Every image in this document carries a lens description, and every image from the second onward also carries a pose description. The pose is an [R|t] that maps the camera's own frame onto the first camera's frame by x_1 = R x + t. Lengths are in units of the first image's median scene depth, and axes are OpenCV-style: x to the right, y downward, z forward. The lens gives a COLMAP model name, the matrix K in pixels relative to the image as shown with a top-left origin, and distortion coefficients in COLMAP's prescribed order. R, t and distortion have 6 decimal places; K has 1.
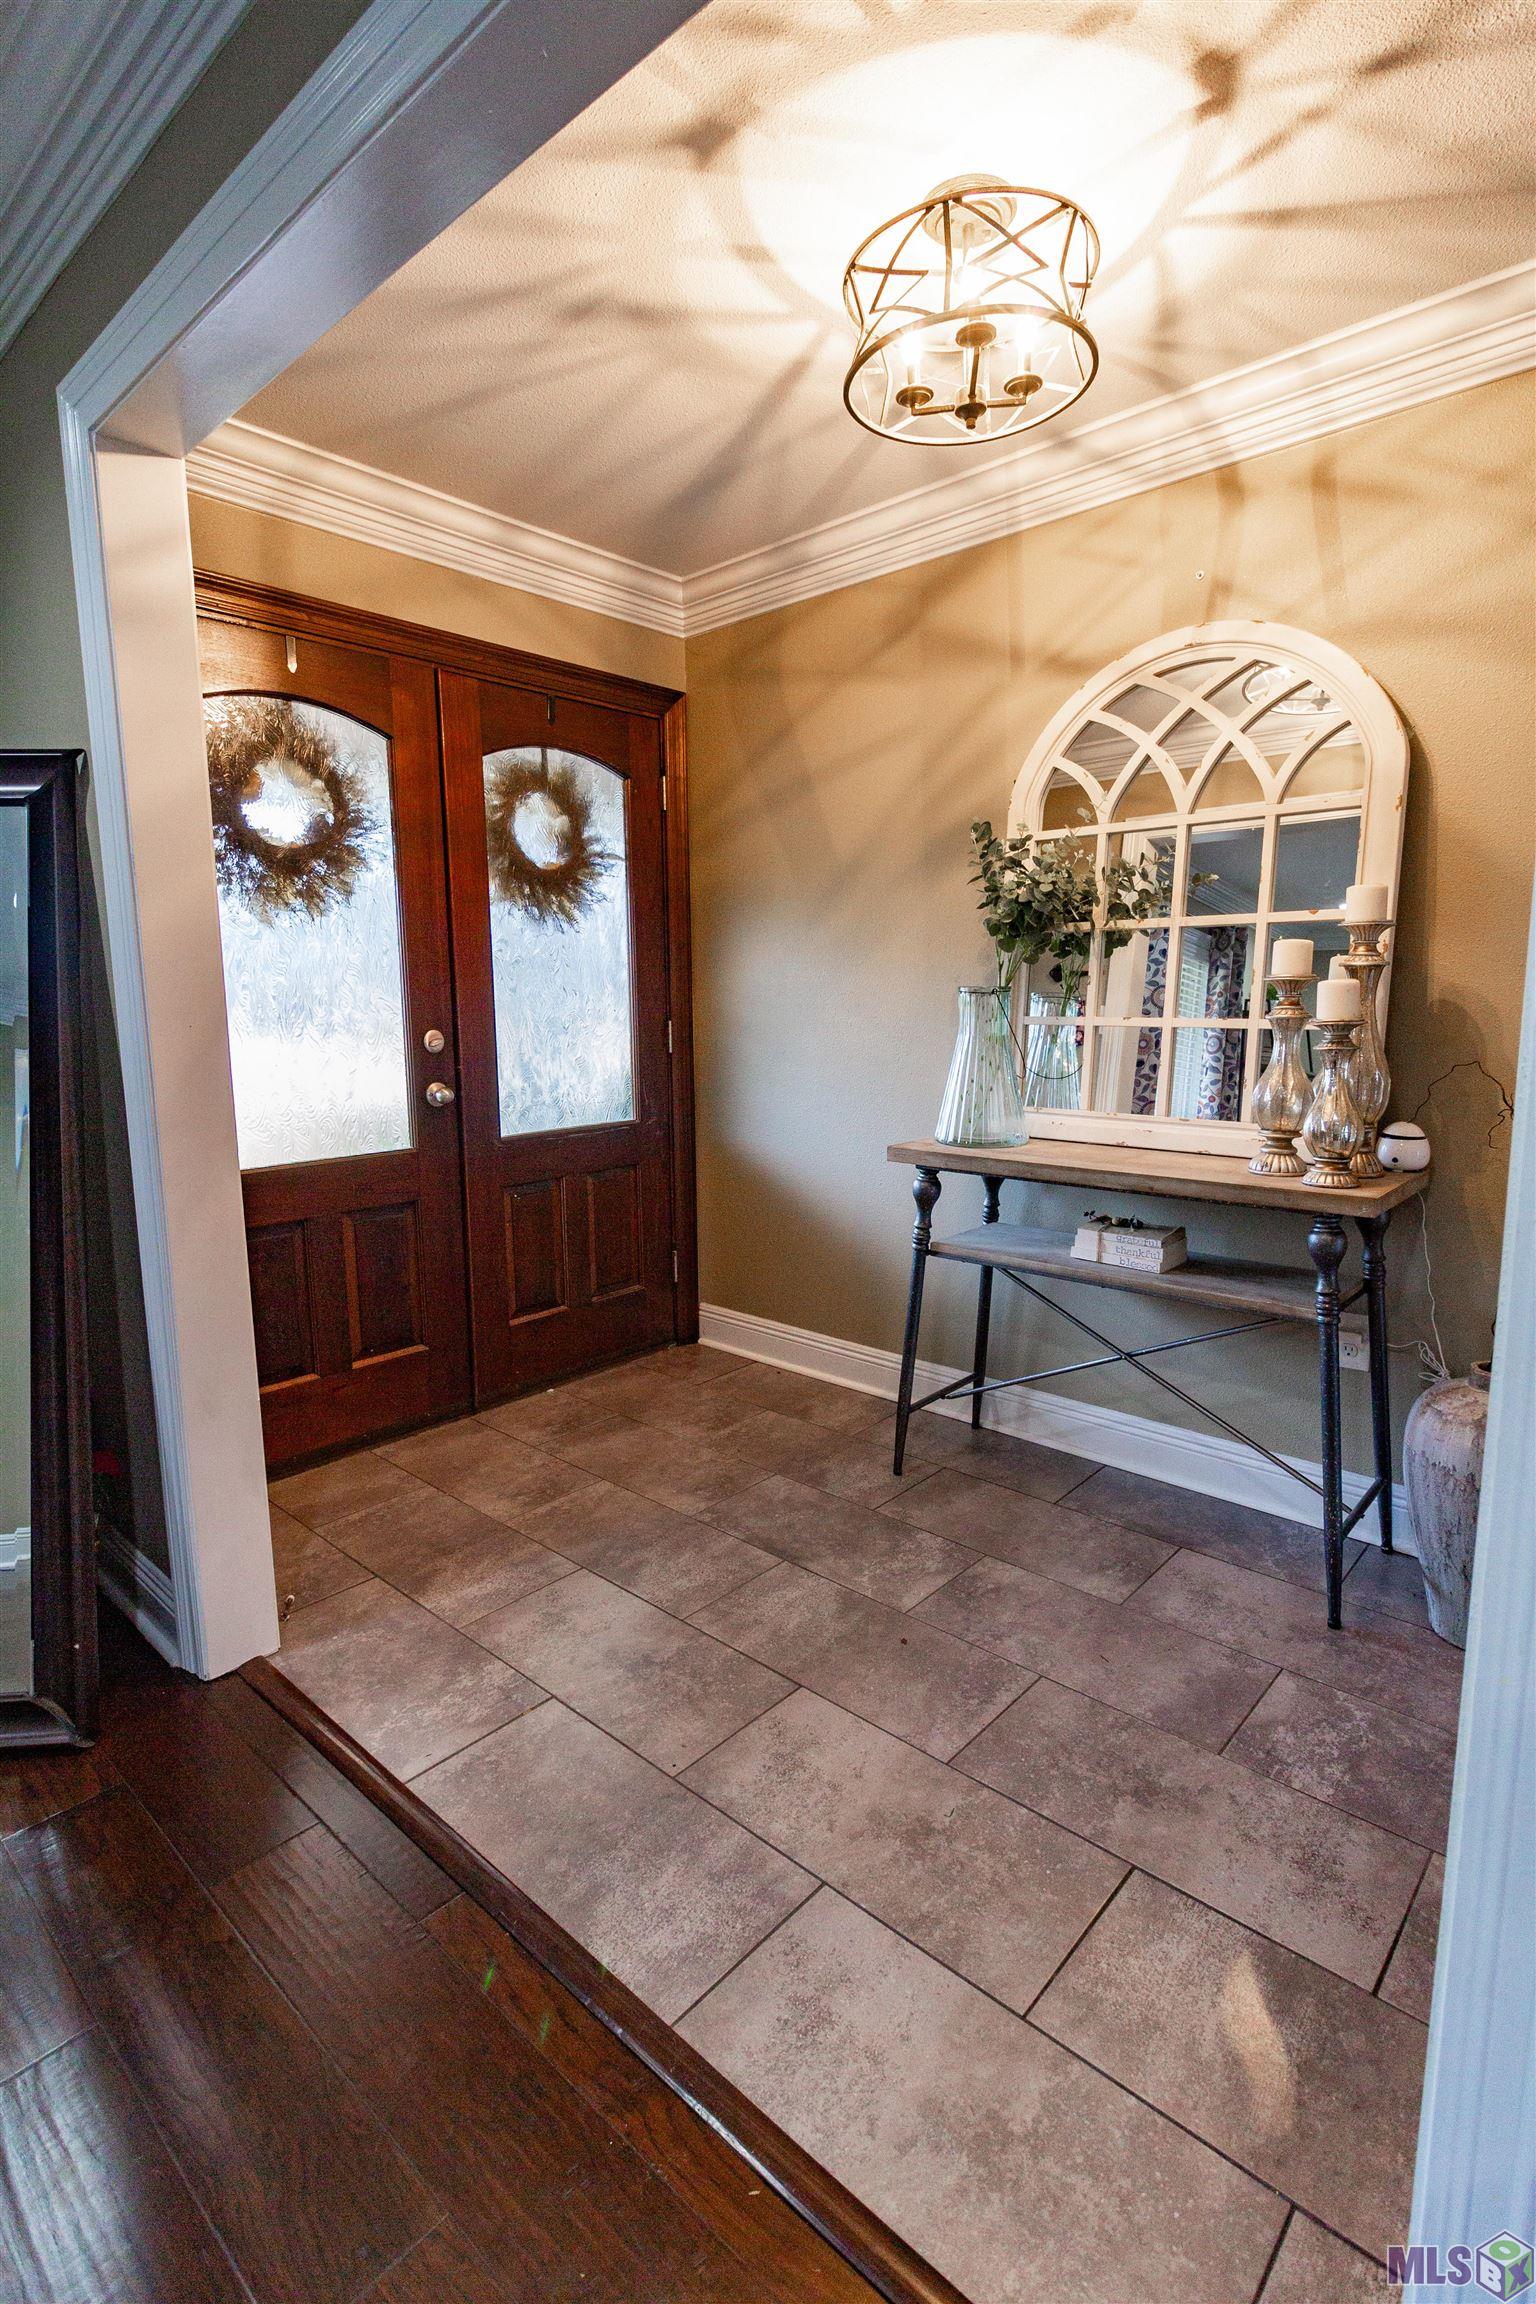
lens RADIAL K [[1122.8, 0, 775.8], [0, 1122.8, 1146.2], [0, 0, 1]] dist [0.021961, -0.000012]
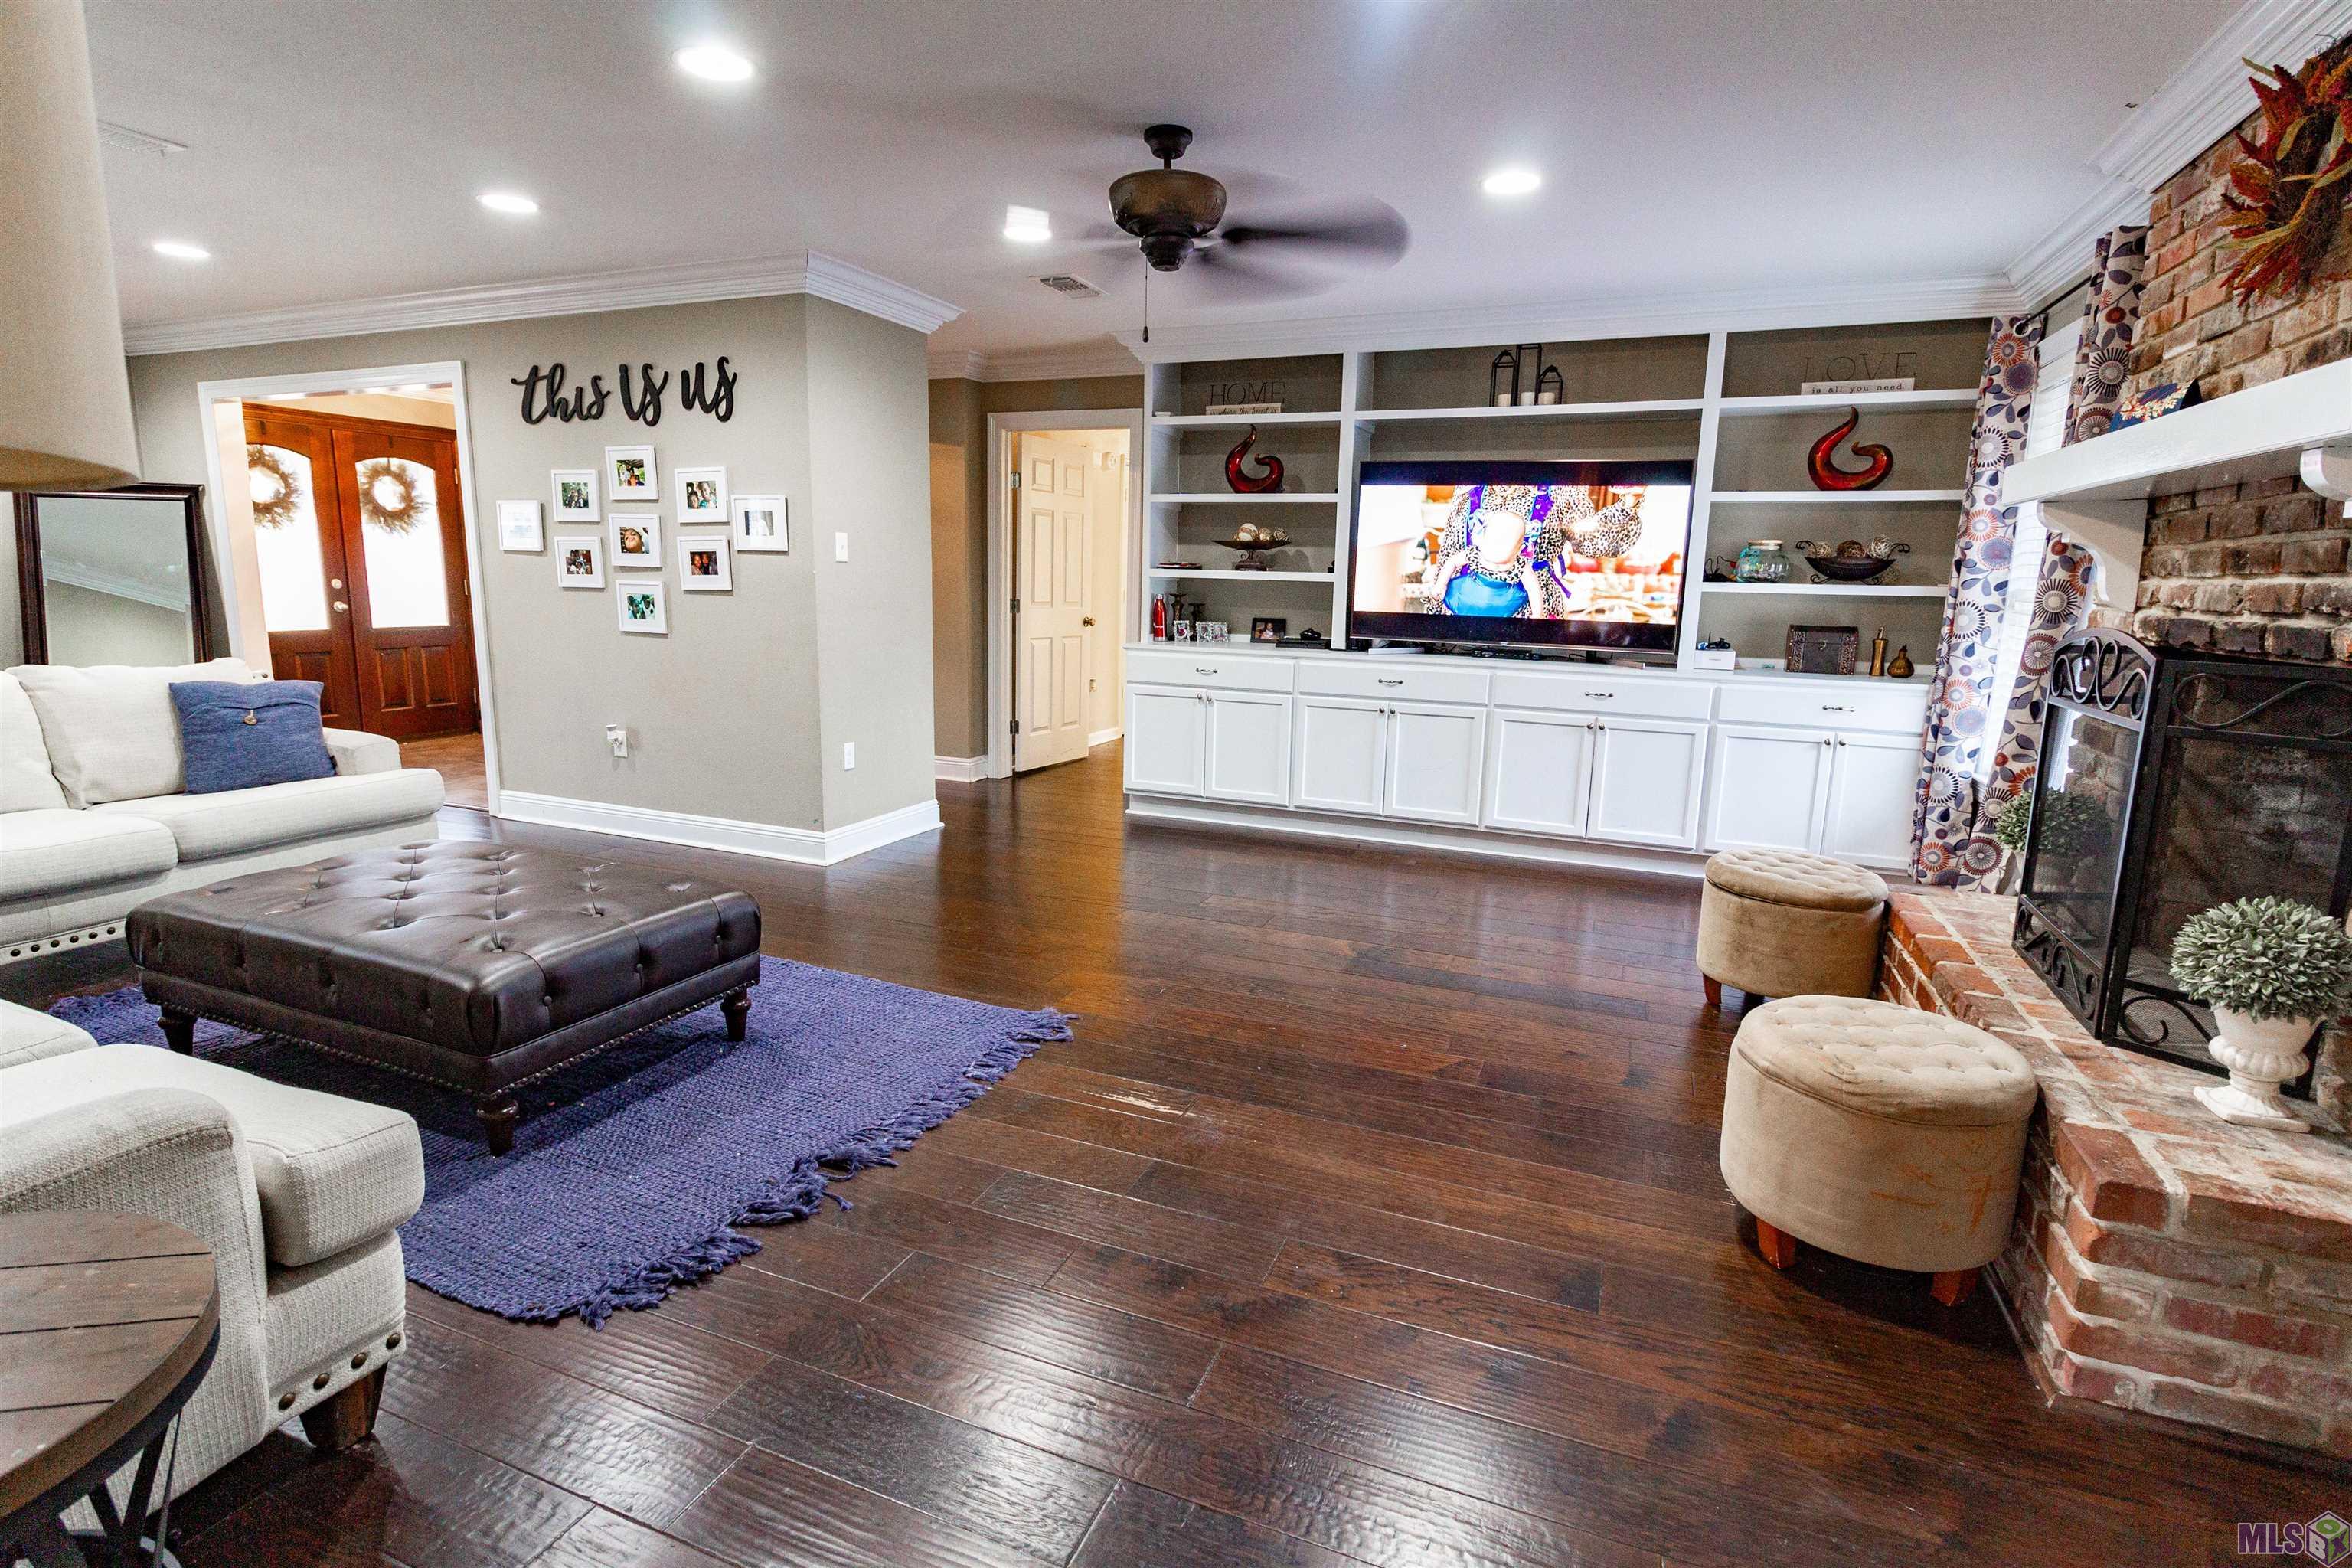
lens RADIAL K [[1146.2, 0, 1183.3], [0, 1146.2, 782.9], [0, 0, 1]] dist [0.021961, -0.000012]
pose [[0.944194, -0.020043, 0.328780, 0.532728], [0.004045, 0.998777, 0.049272, 0.199690], [-0.329366, -0.045192, 0.943120, -1.793574]]
